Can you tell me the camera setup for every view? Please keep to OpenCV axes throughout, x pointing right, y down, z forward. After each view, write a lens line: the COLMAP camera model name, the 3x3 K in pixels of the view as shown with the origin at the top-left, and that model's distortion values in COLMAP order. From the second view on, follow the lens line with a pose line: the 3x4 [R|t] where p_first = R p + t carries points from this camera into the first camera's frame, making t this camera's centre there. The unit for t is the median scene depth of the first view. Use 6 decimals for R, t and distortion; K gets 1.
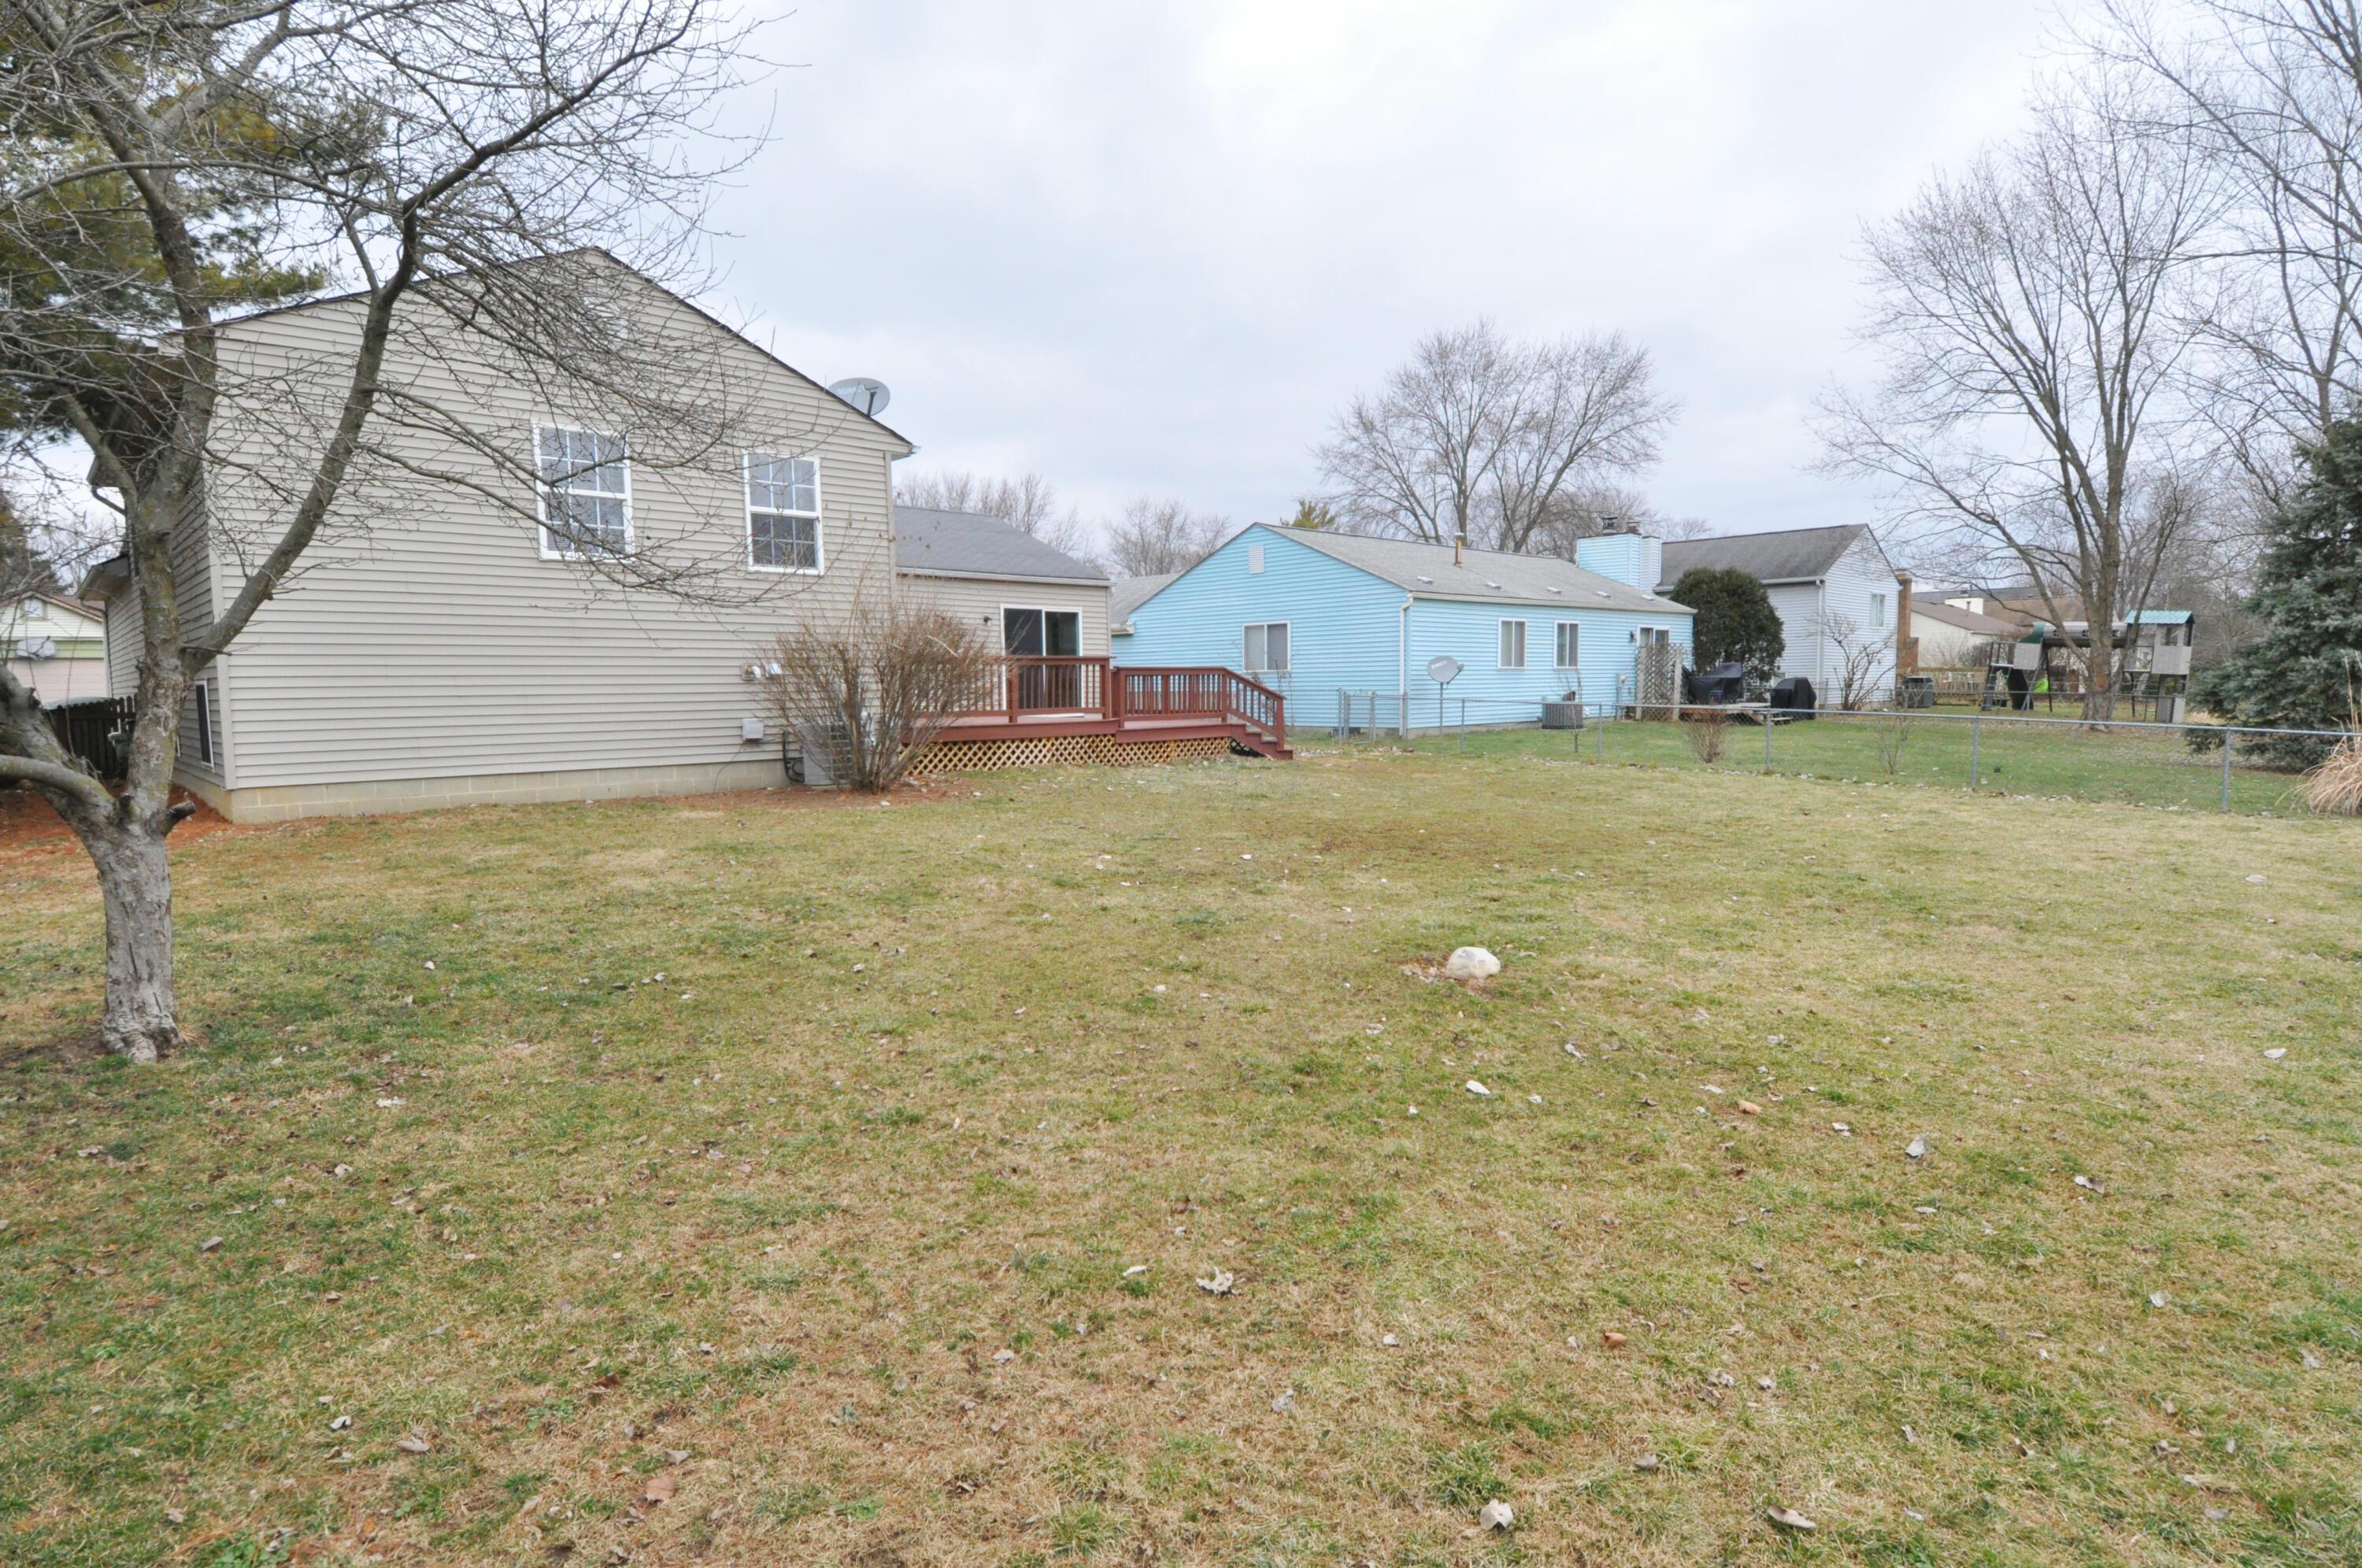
lens RADIAL K [[1287.4, 0, 1181.0], [0, 1287.4, 784.0], [0, 0, 1]] dist [0.067262, -0.000423]
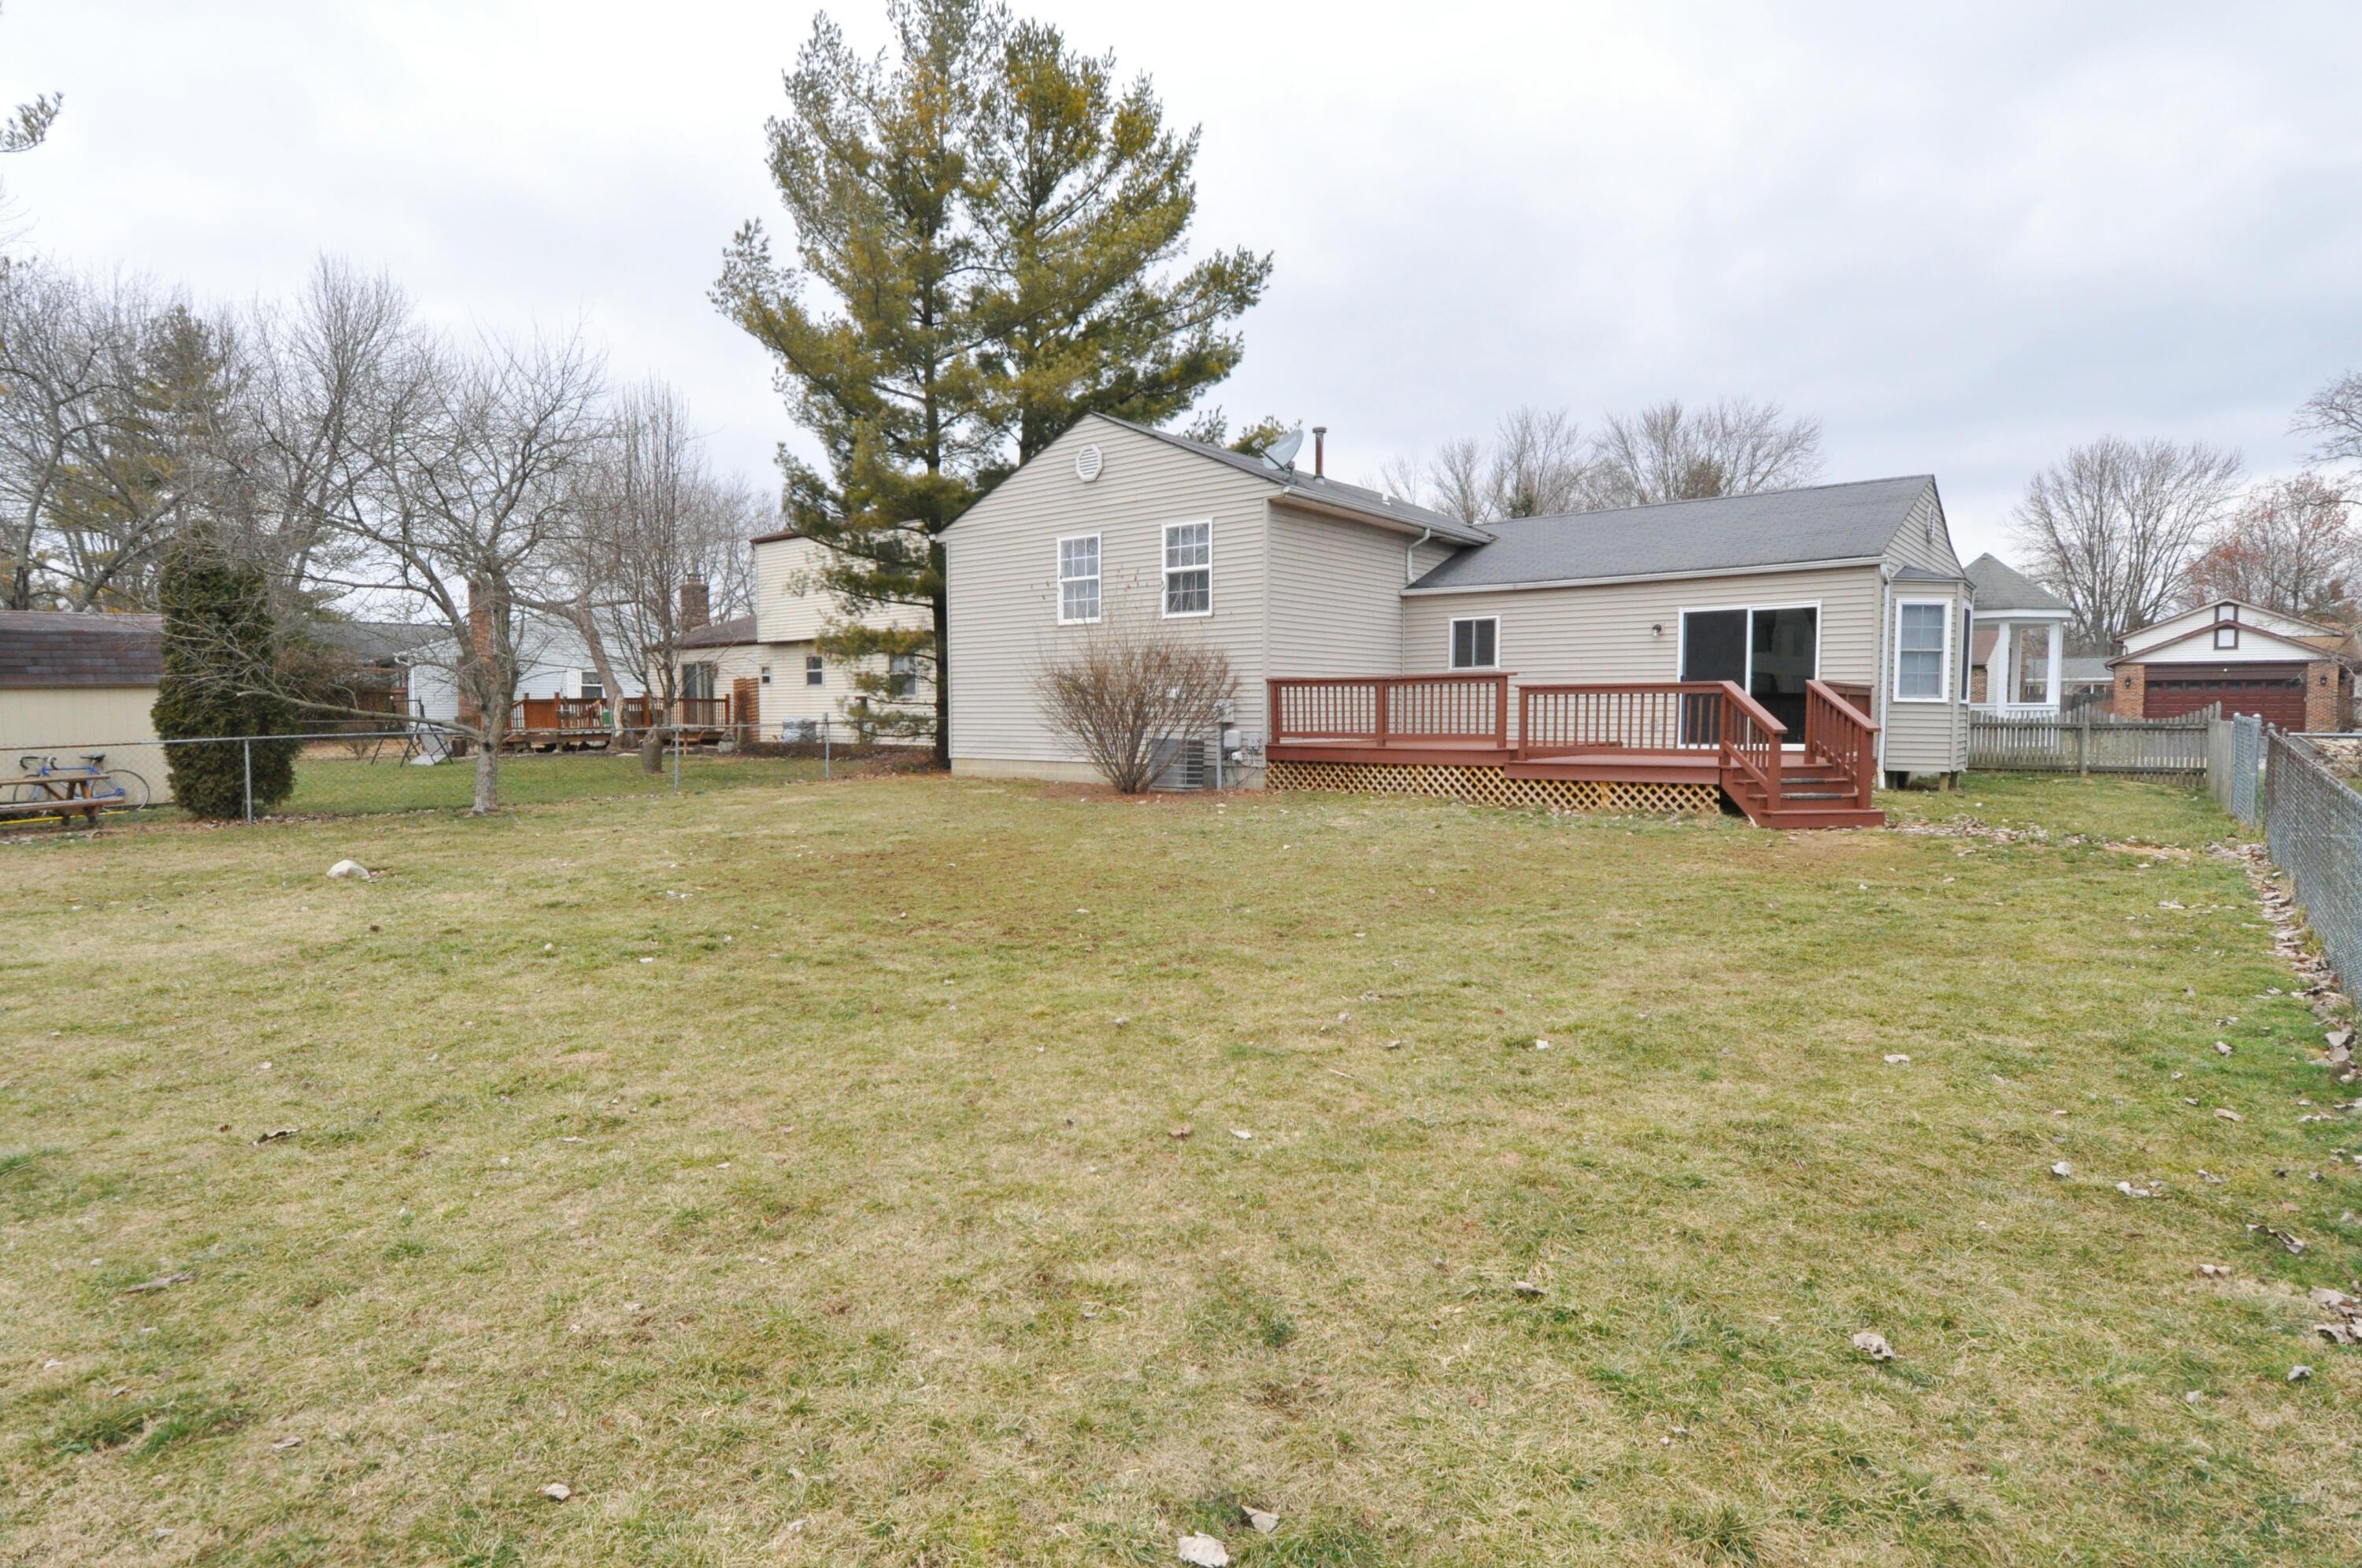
lens RADIAL K [[1287.4, 0, 1181.0], [0, 1287.4, 784.0], [0, 0, 1]] dist [0.067262, -0.000423]
pose [[0.134707, 0.074027, -0.988116, 0.803290], [-0.076622, 0.994998, 0.064096, -0.070608], [0.987919, 0.067077, 0.139705, 0.721574]]
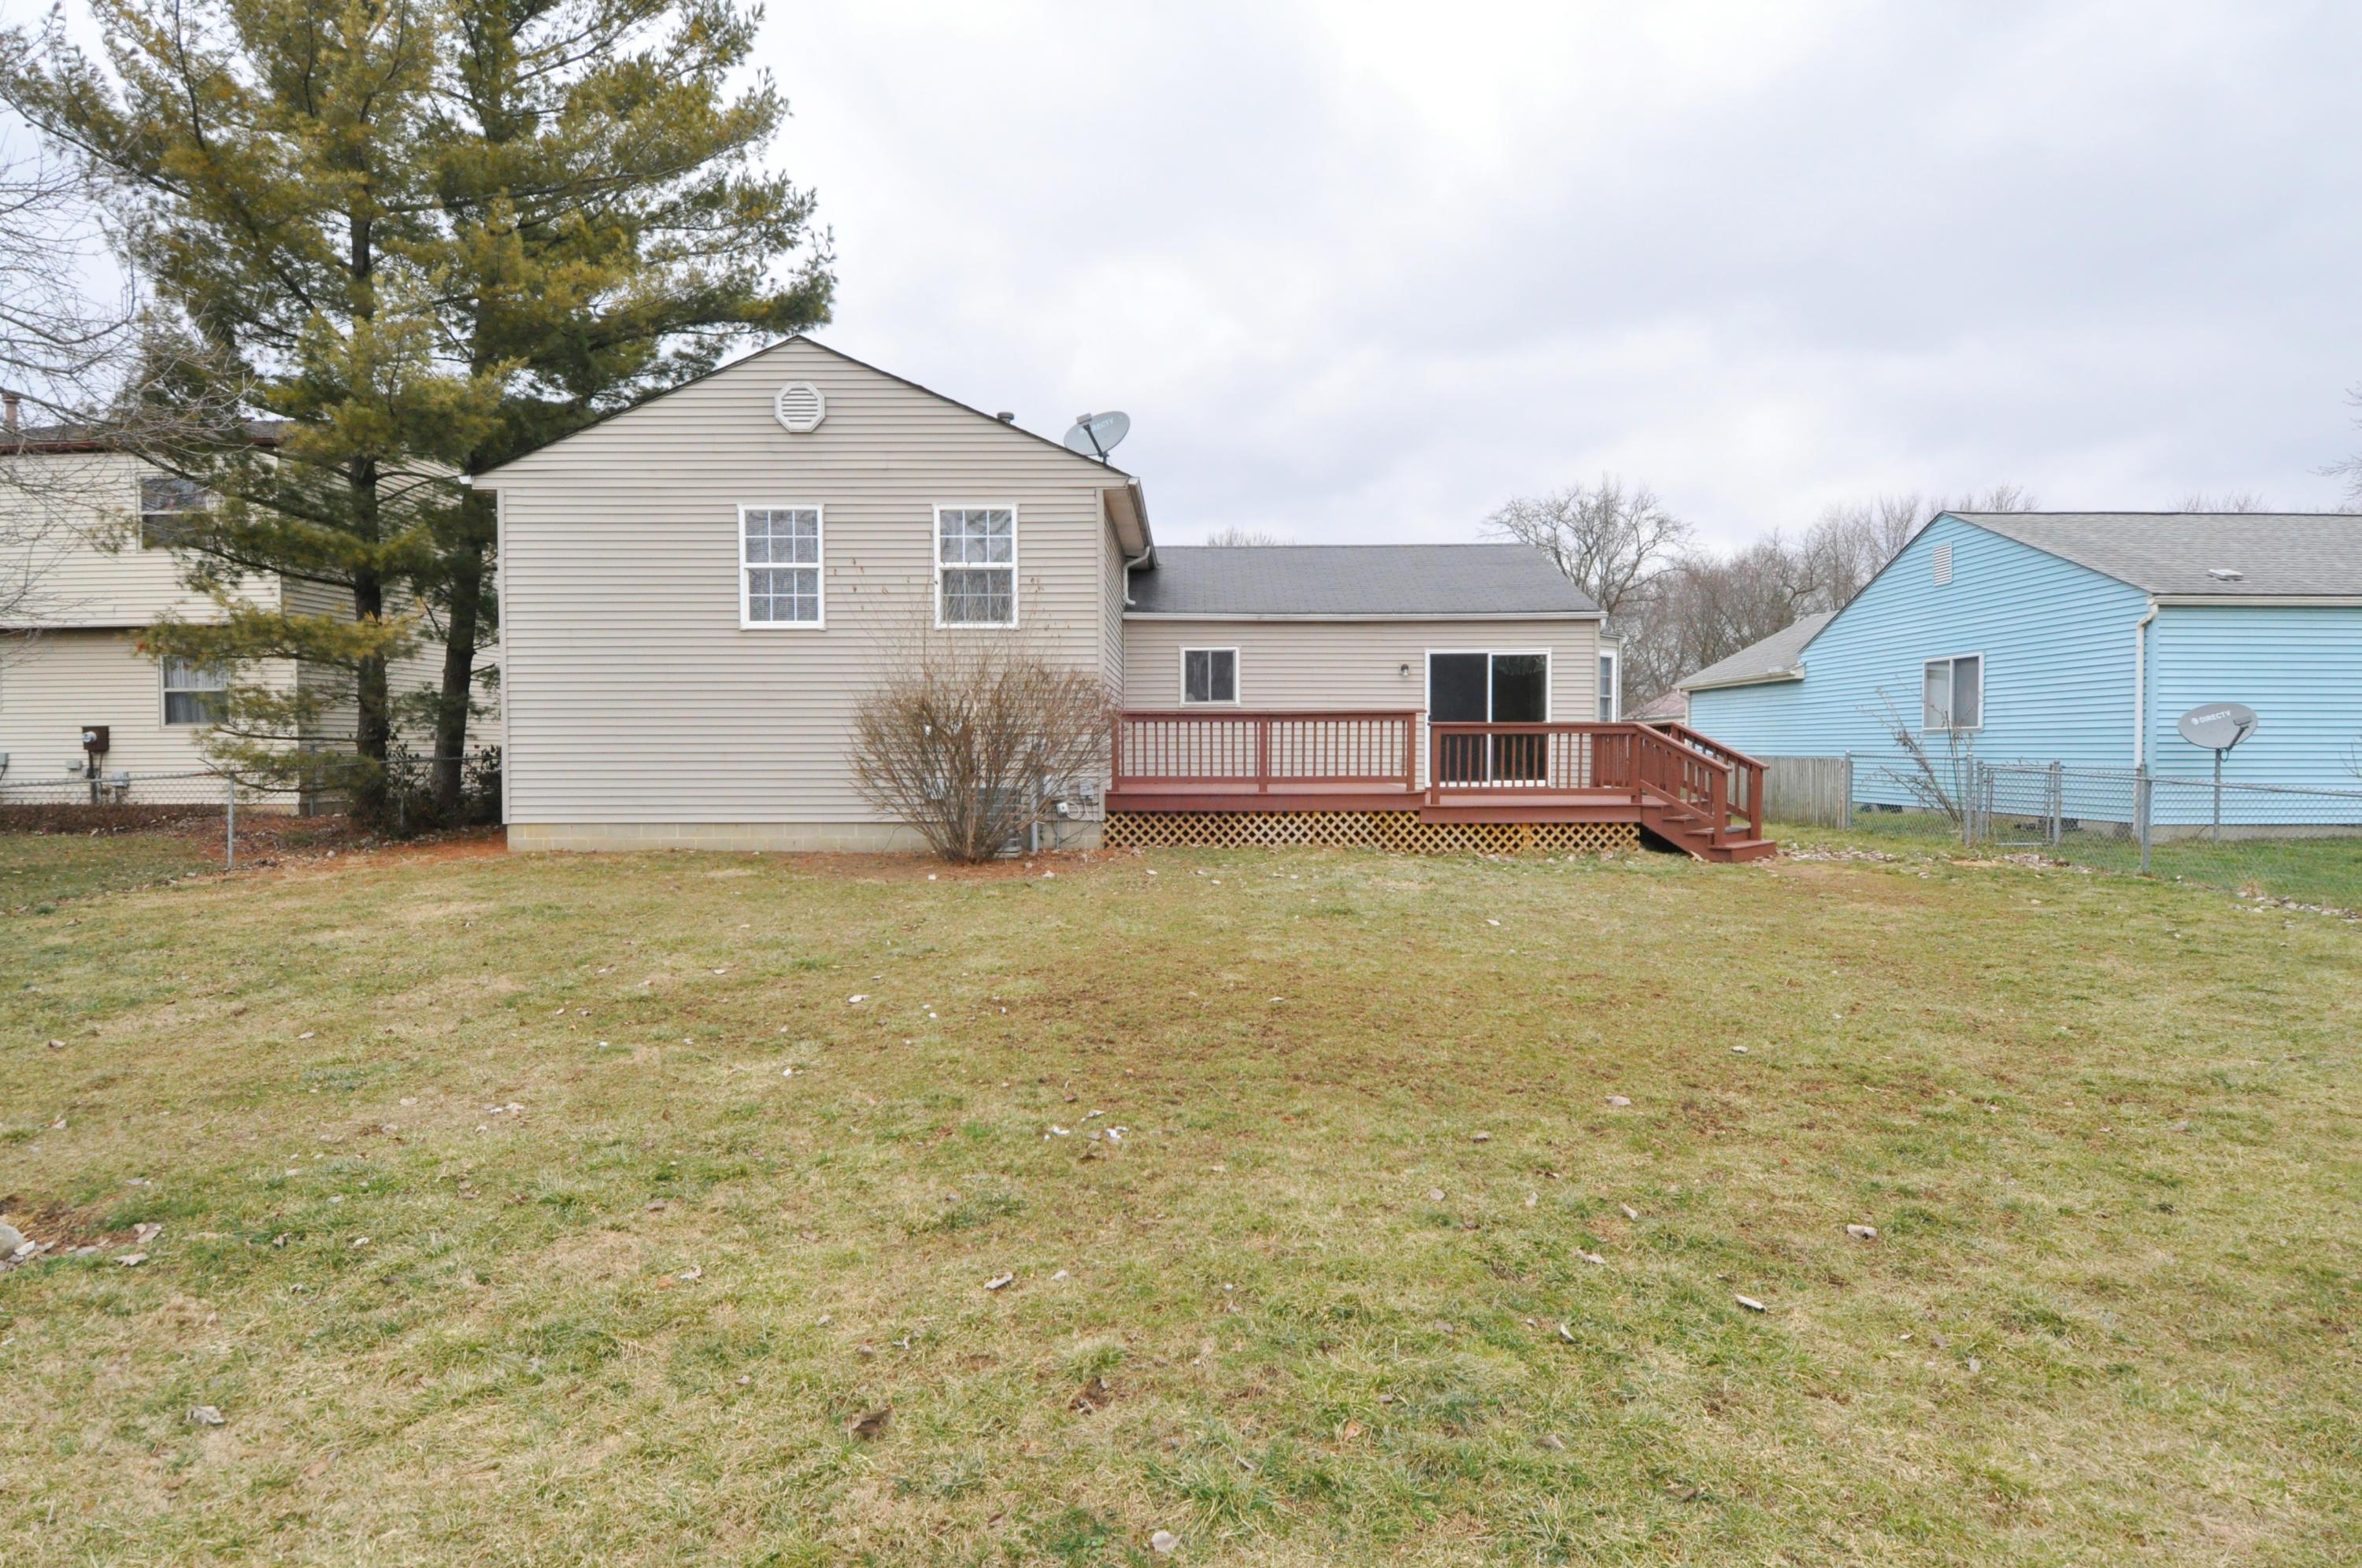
lens RADIAL K [[1287.4, 0, 1181.0], [0, 1287.4, 784.0], [0, 0, 1]] dist [0.067262, -0.000423]
pose [[0.726436, 0.034683, -0.686359, 0.399749], [-0.062825, 0.997895, -0.016069, -0.036415], [0.684357, 0.054793, 0.727086, 0.363185]]
